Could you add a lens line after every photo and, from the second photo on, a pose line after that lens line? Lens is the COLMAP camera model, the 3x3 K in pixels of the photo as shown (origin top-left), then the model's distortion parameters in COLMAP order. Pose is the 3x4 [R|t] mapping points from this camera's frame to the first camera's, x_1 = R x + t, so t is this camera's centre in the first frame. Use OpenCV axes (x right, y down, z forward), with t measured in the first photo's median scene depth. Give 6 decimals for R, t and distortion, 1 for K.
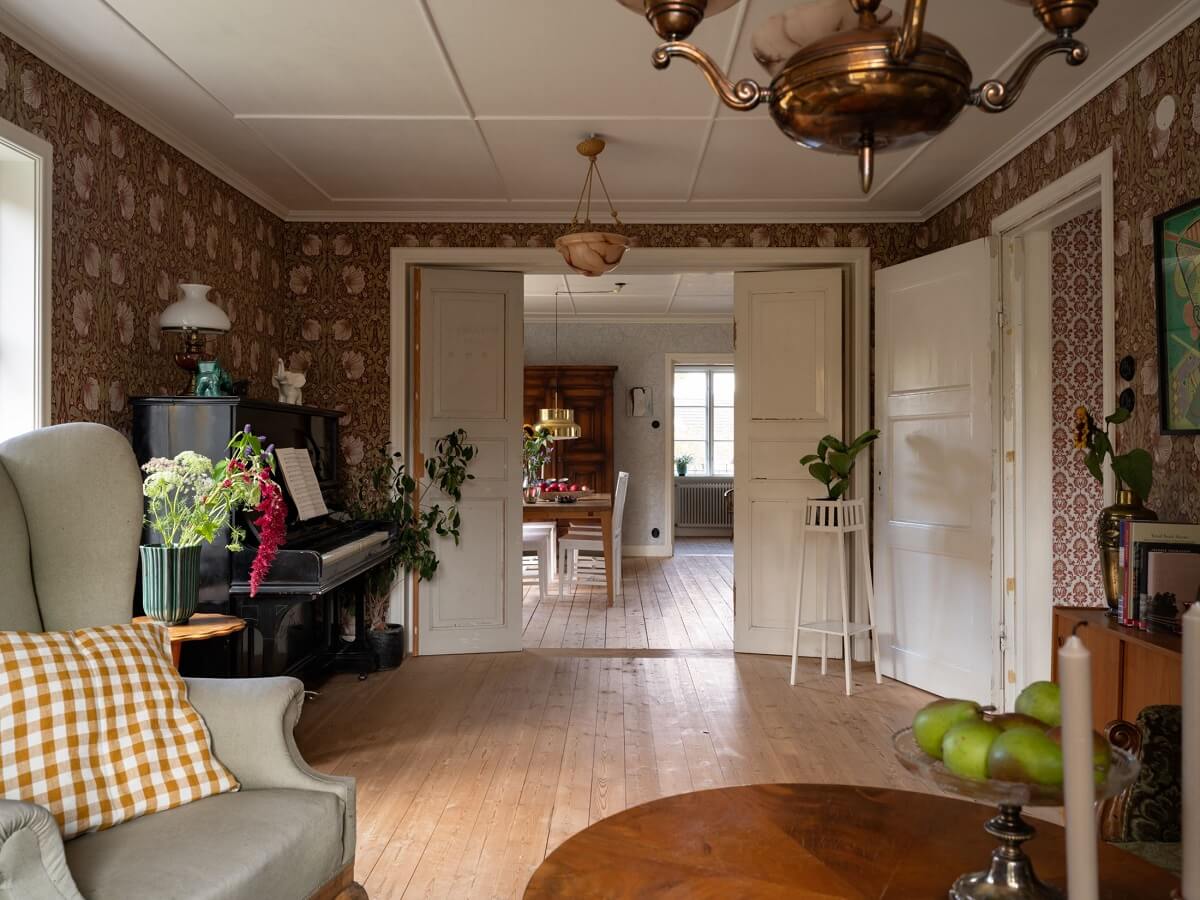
lens RADIAL K [[902.7, 0, 600.0], [0, 902.7, 450.0], [0, 0, 1]] dist [0.020426, -0.000743]
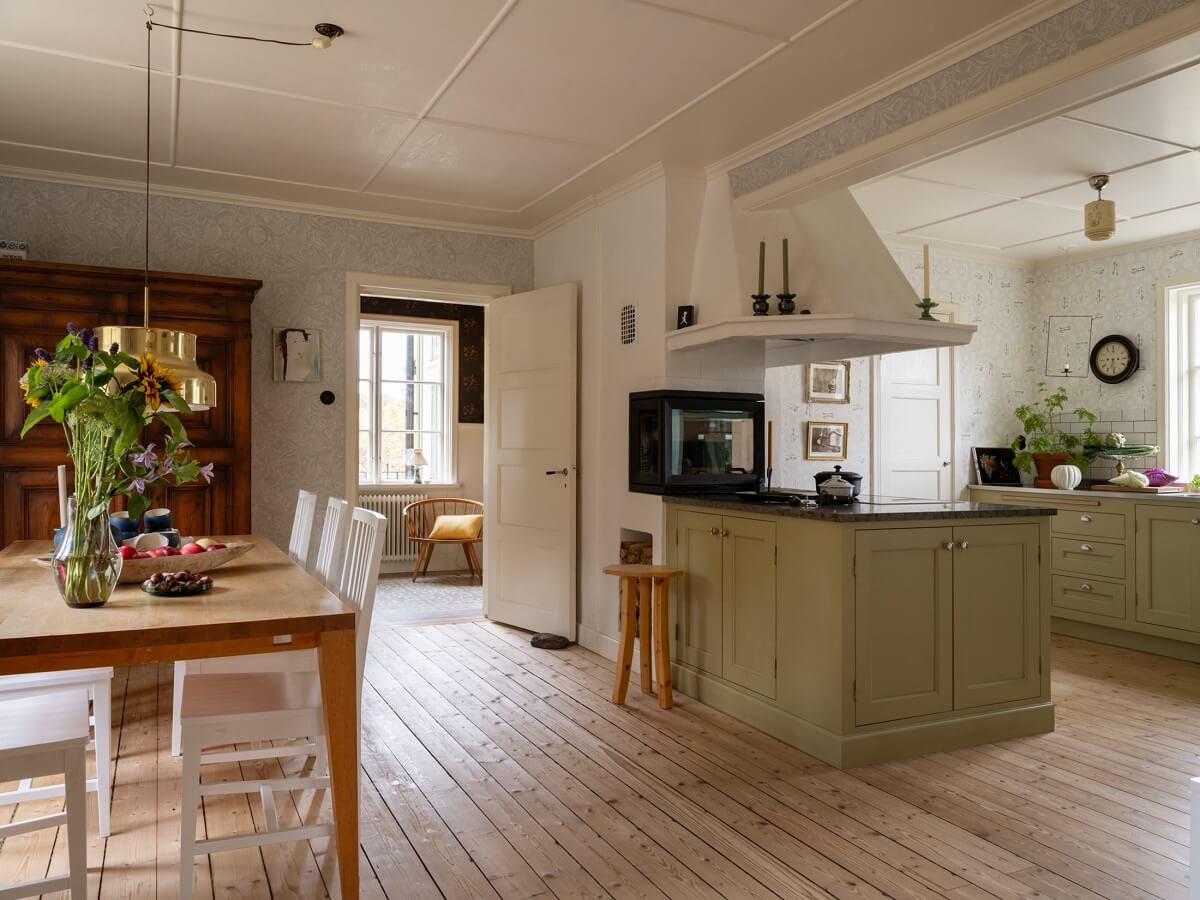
lens RADIAL K [[904.7, 0, 605.7], [0, 904.7, 429.3], [0, 0, 1]] dist [0.001776, -0.002870]
pose [[0.894779, 0.016234, 0.446214, -0.034137], [-0.007160, 0.999732, -0.022013, 0.002131], [-0.446451, 0.016502, 0.894656, 0.446078]]
